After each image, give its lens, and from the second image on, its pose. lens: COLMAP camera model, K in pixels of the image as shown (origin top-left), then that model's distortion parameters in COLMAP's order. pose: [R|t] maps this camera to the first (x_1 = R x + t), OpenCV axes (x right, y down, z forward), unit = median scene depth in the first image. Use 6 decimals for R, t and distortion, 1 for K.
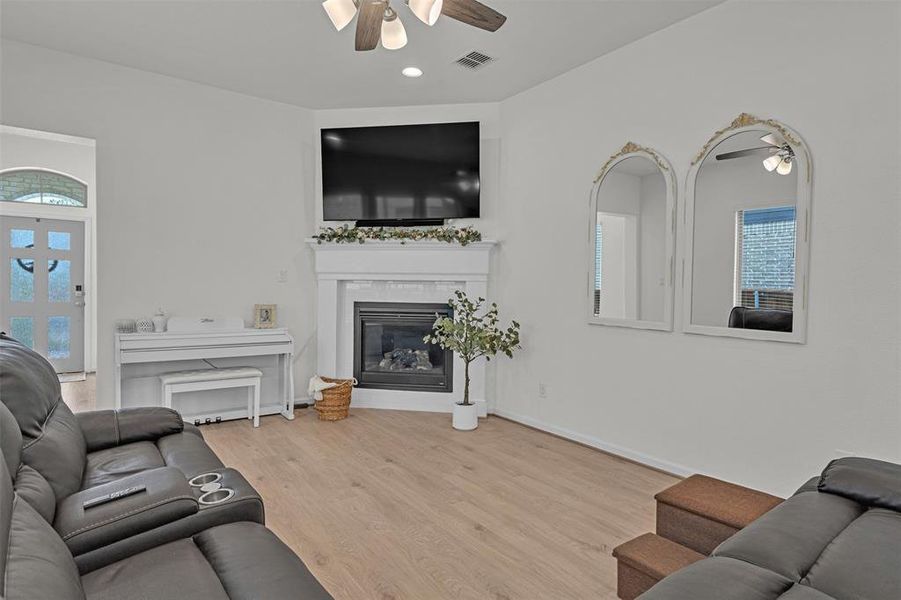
lens RADIAL K [[487.5, 0, 448.8], [0, 487.5, 297.8], [0, 0, 1]] dist [0.016576, 0.001027]
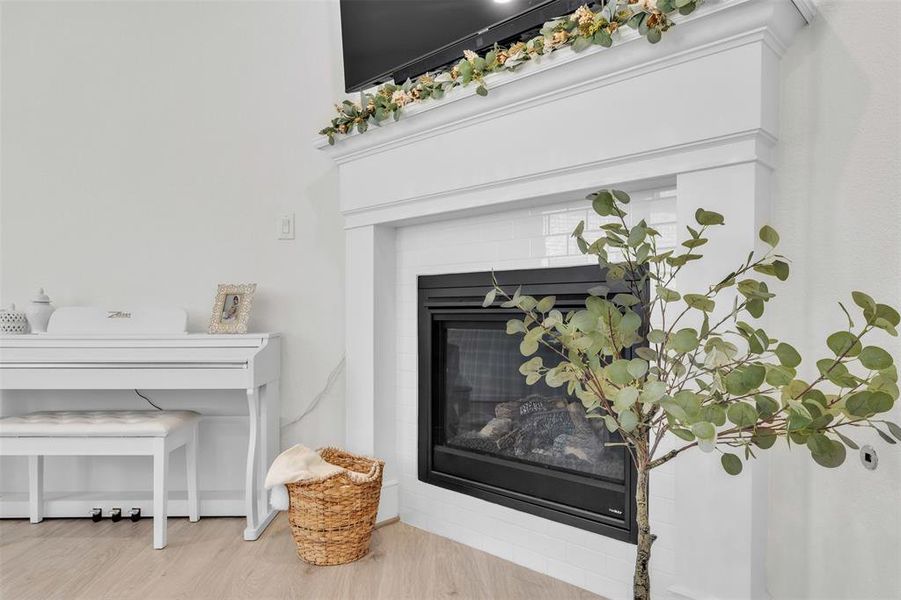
lens RADIAL K [[580.7, 0, 440.6], [0, 580.7, 325.1], [0, 0, 1]] dist [0.000909, -0.000339]
pose [[0.829821, -0.001440, -0.558028, 0.110550], [0.000577, 0.999998, -0.001723, 0.054158], [0.558029, 0.001108, 0.829820, 0.637159]]
